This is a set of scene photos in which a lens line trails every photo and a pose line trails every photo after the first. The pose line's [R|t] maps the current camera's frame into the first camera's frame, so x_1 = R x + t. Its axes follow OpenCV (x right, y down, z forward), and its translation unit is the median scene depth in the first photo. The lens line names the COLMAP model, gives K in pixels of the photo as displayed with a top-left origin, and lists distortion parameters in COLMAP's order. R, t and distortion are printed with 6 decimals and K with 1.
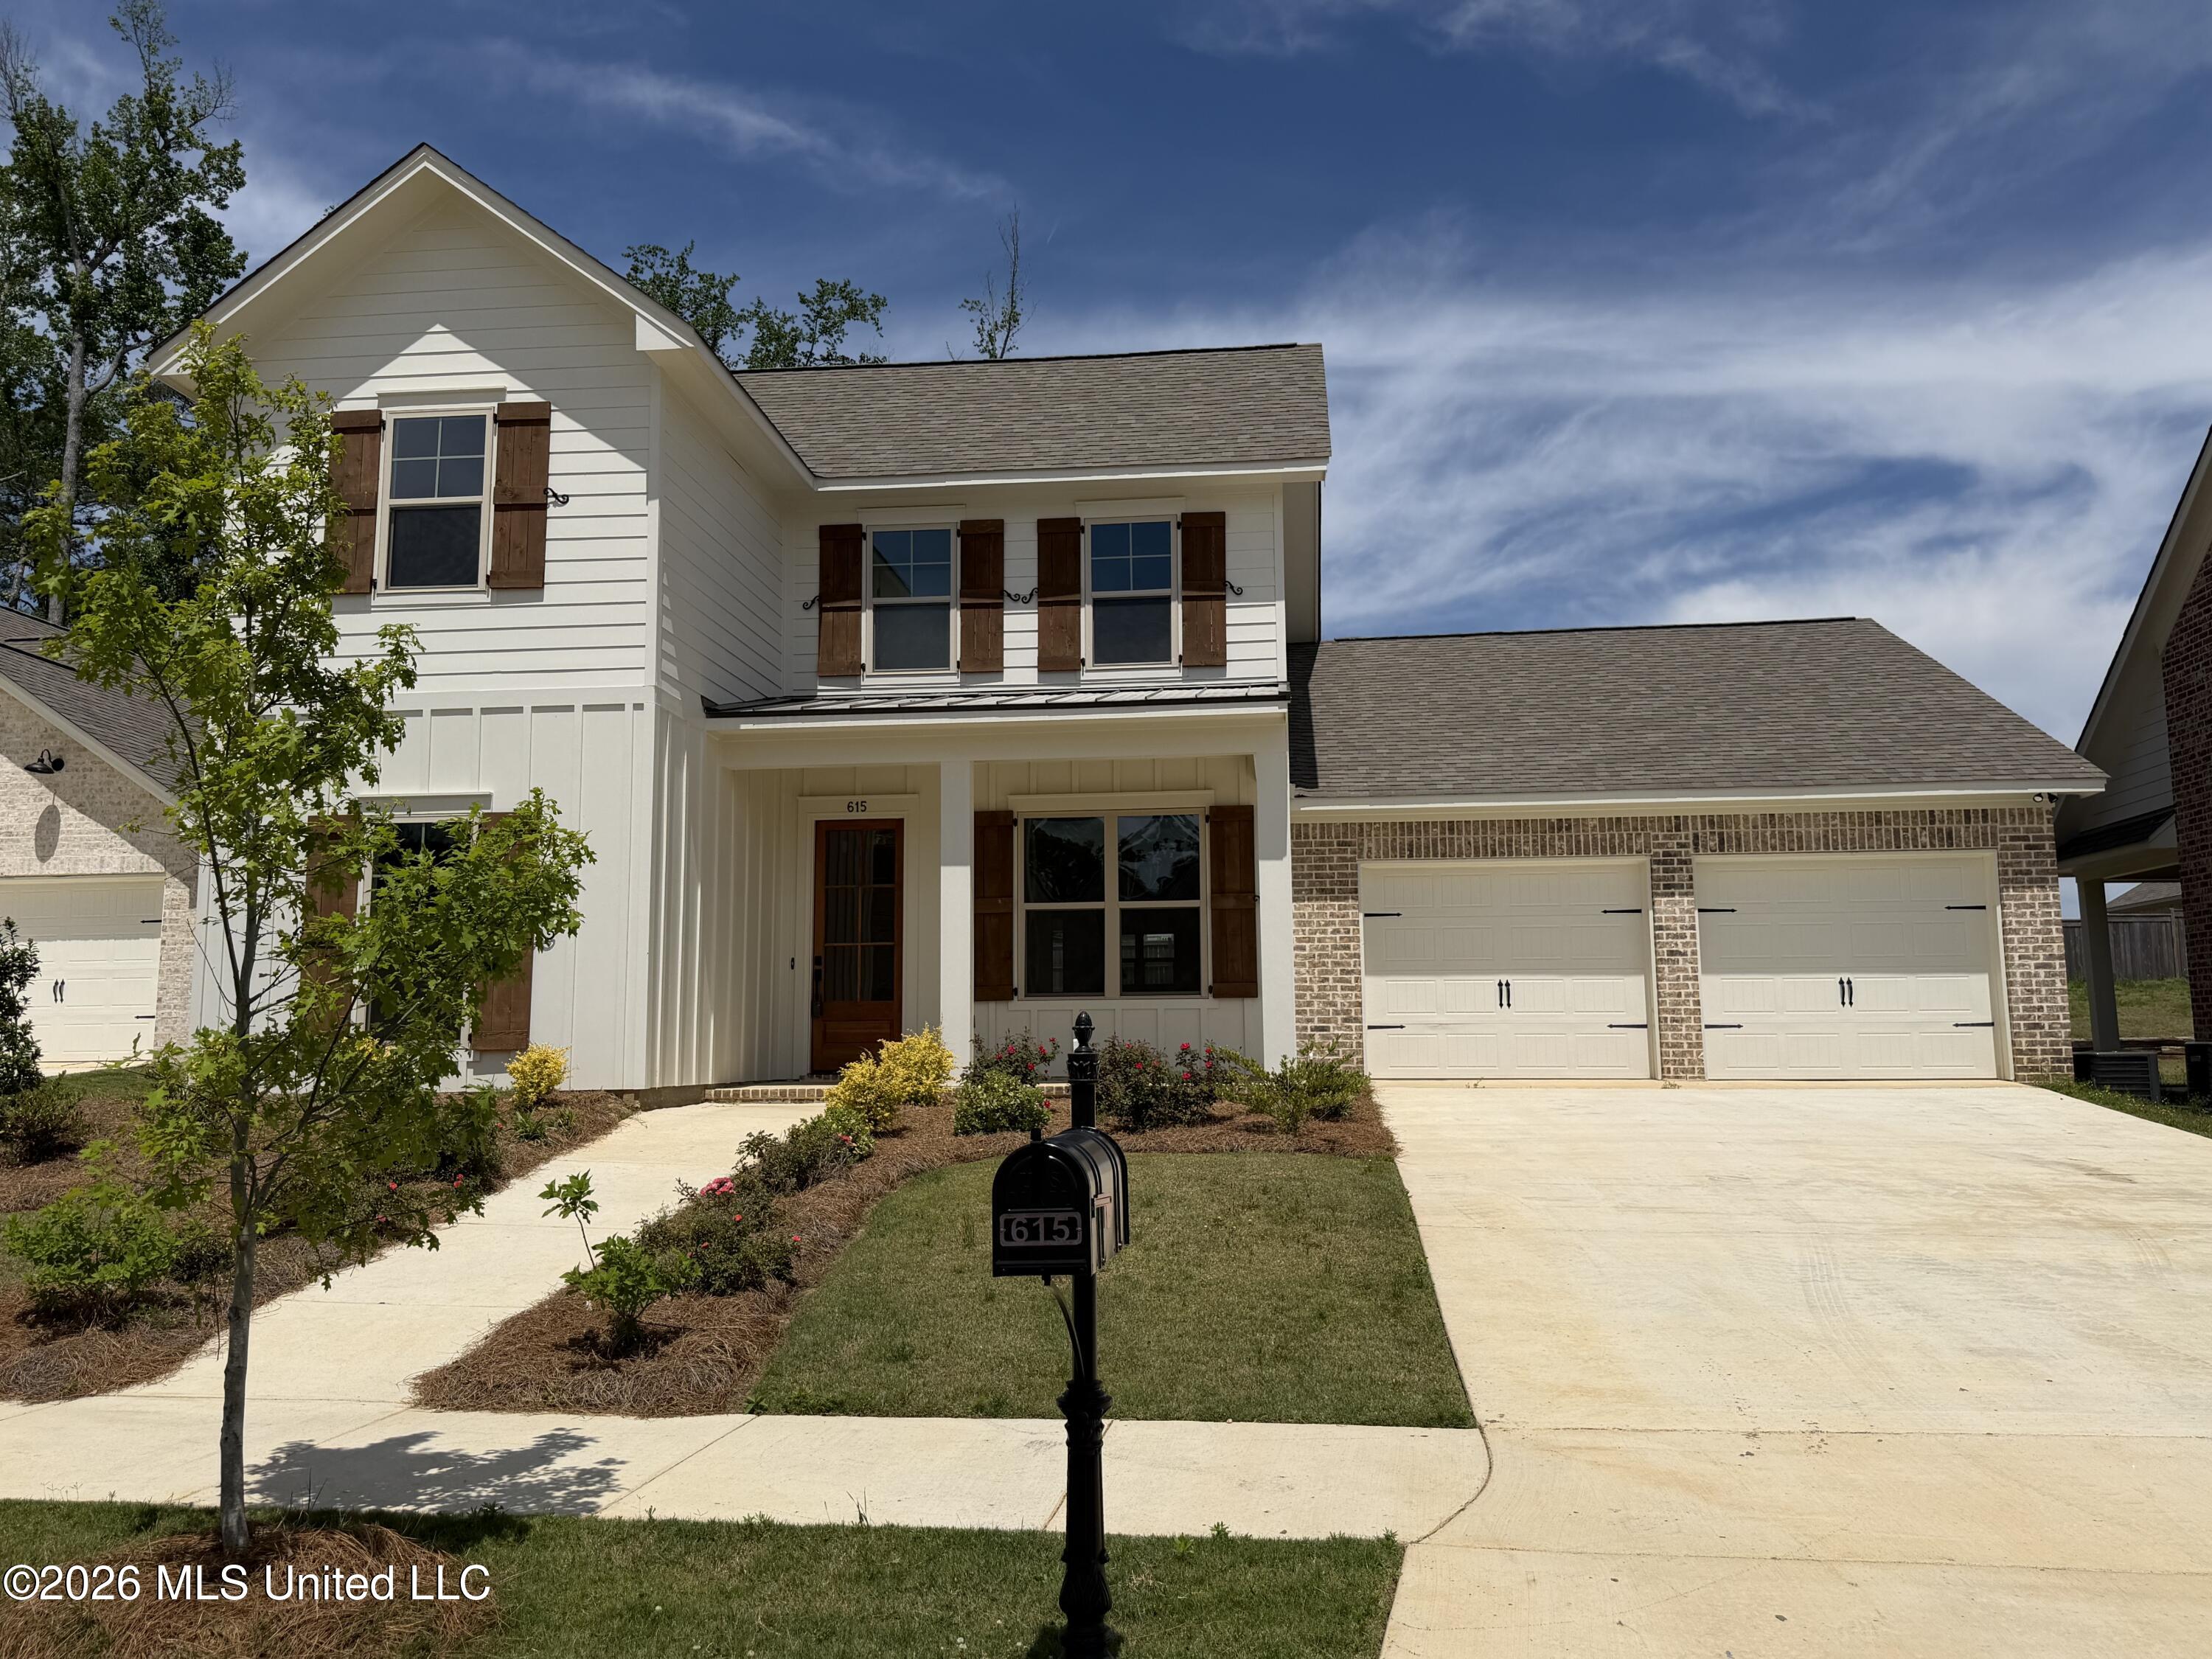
lens RADIAL K [[1721.9, 0, 1110.0], [0, 1721.9, 830.1], [0, 0, 1]] dist [0.183252, -0.355201]
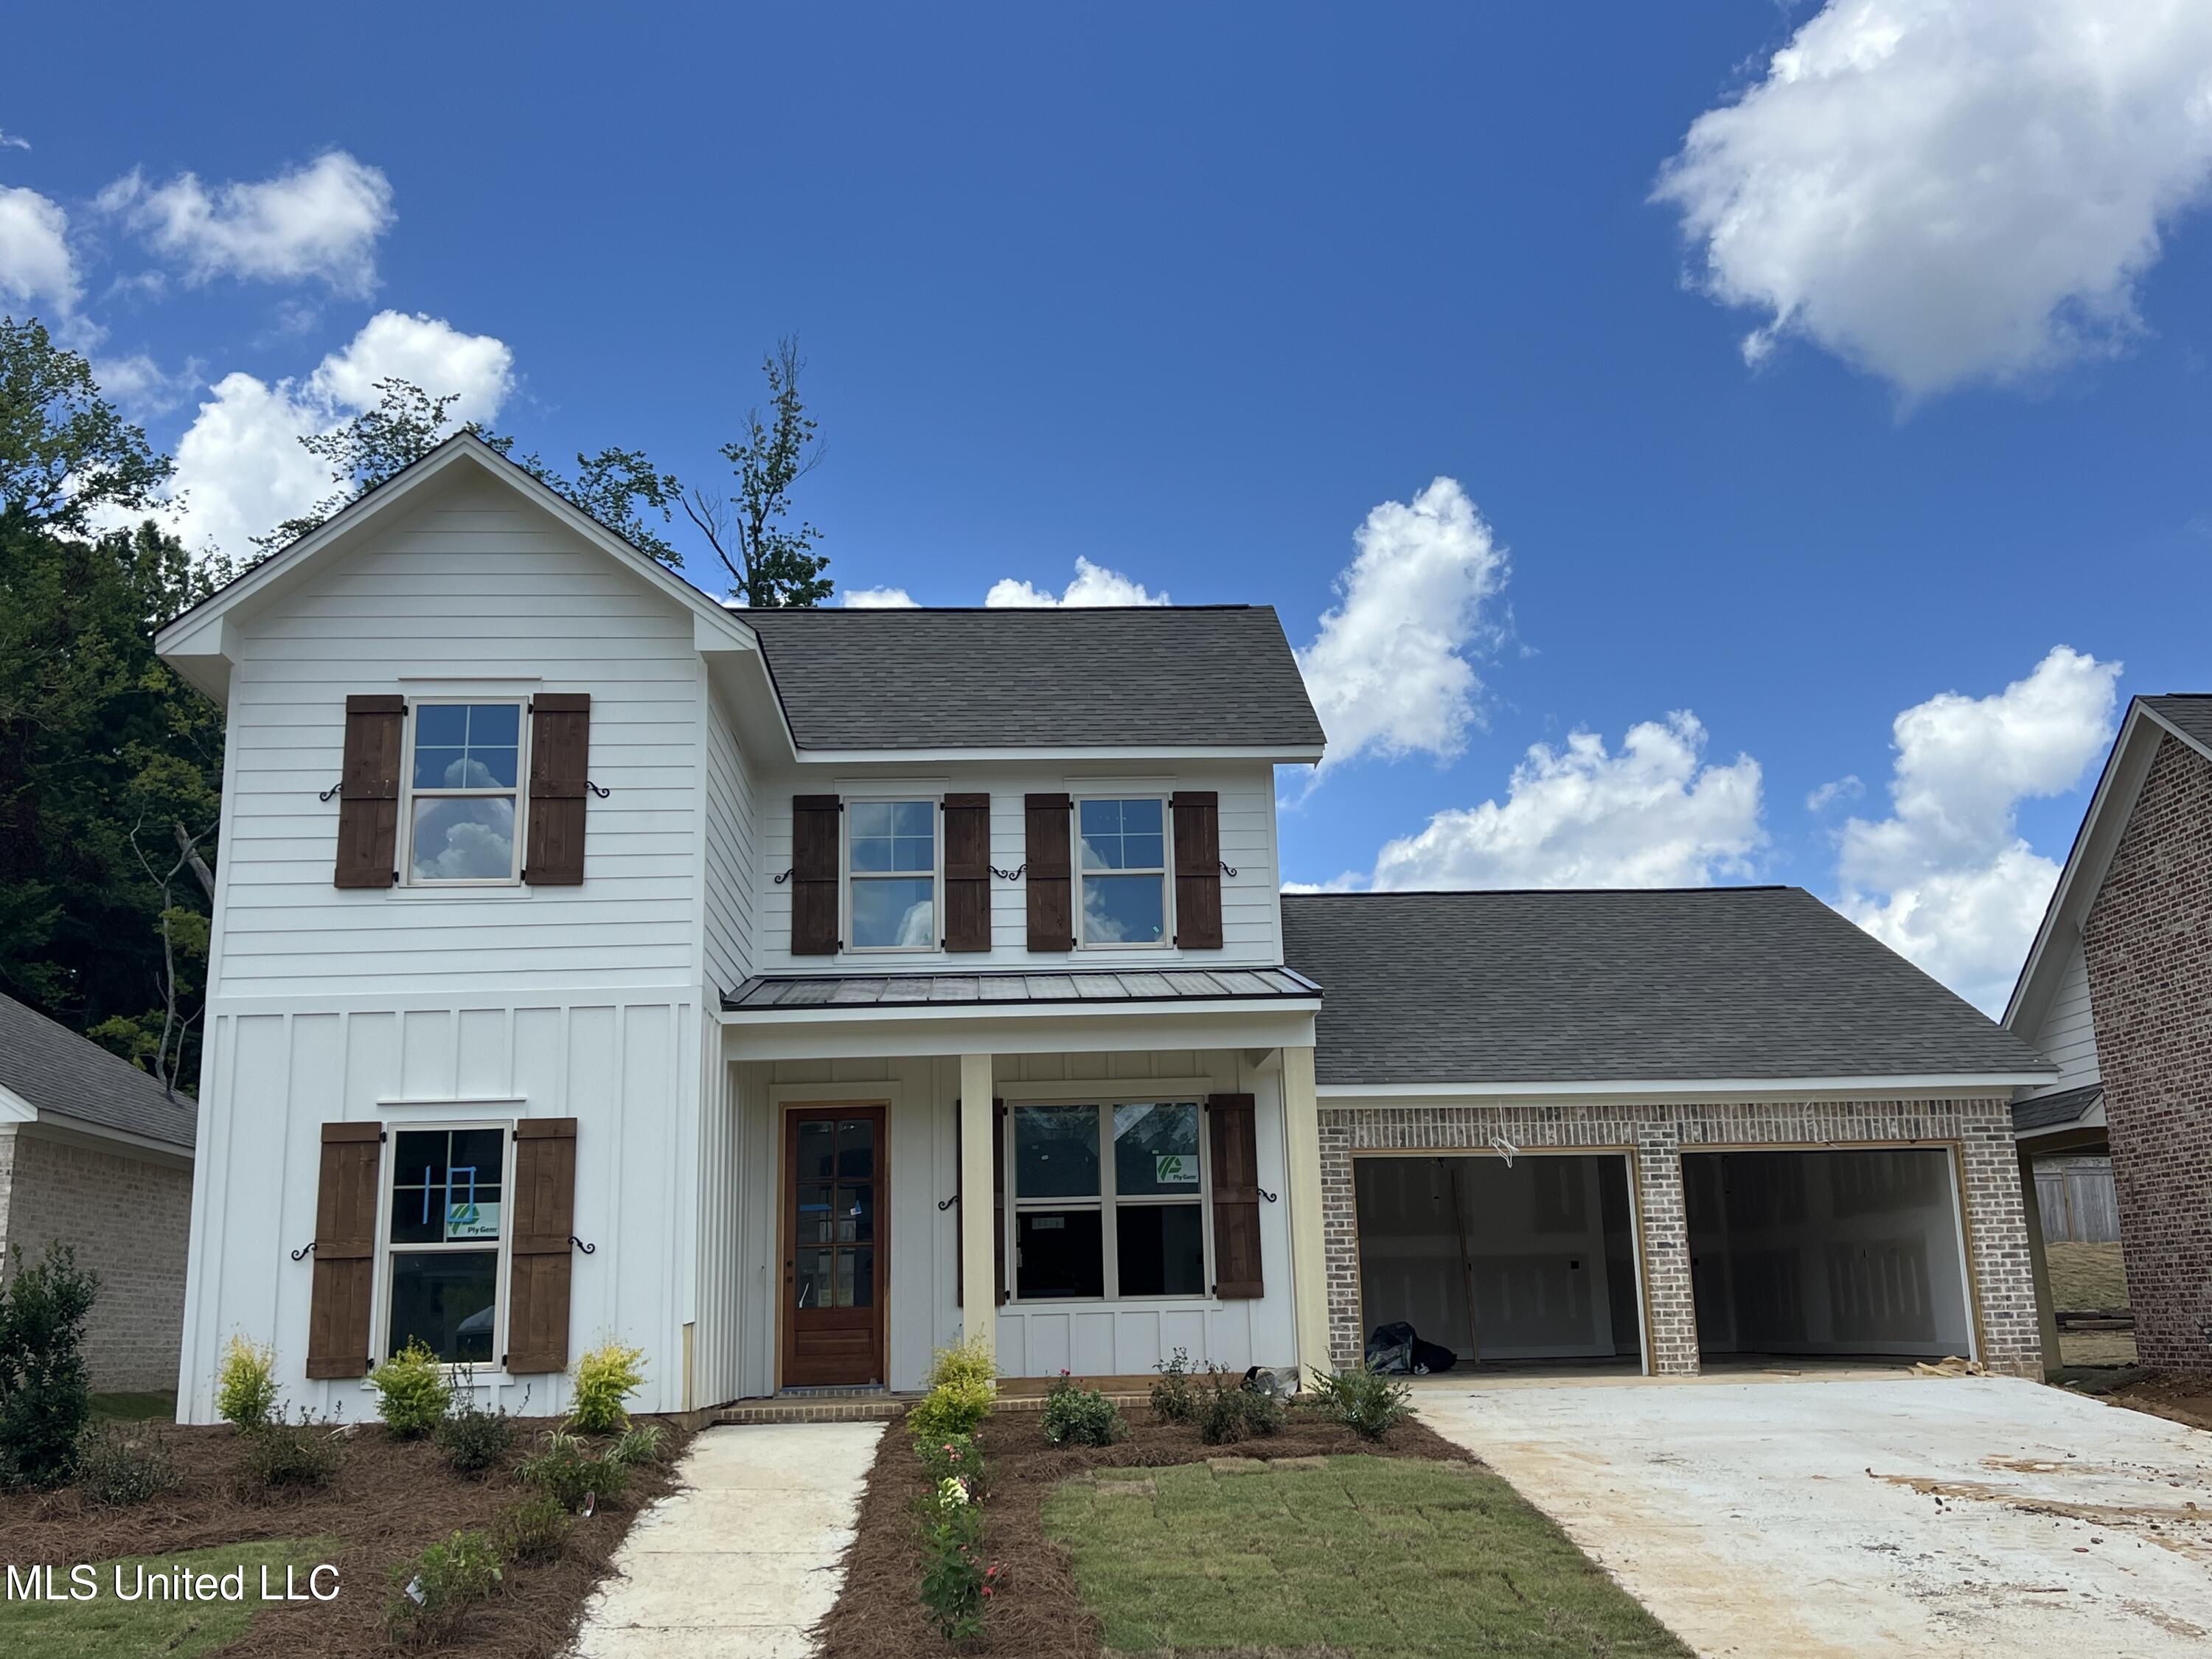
lens RADIAL K [[2144.5, 0, 1104.7], [0, 2144.5, 830.1], [0, 0, 1]] dist [0.162340, -0.404793]
pose [[0.989006, 0.017076, 0.146884, -0.175929], [-0.002152, 0.994867, -0.101169, -0.038509], [-0.147858, 0.099741, 0.983966, -0.188164]]
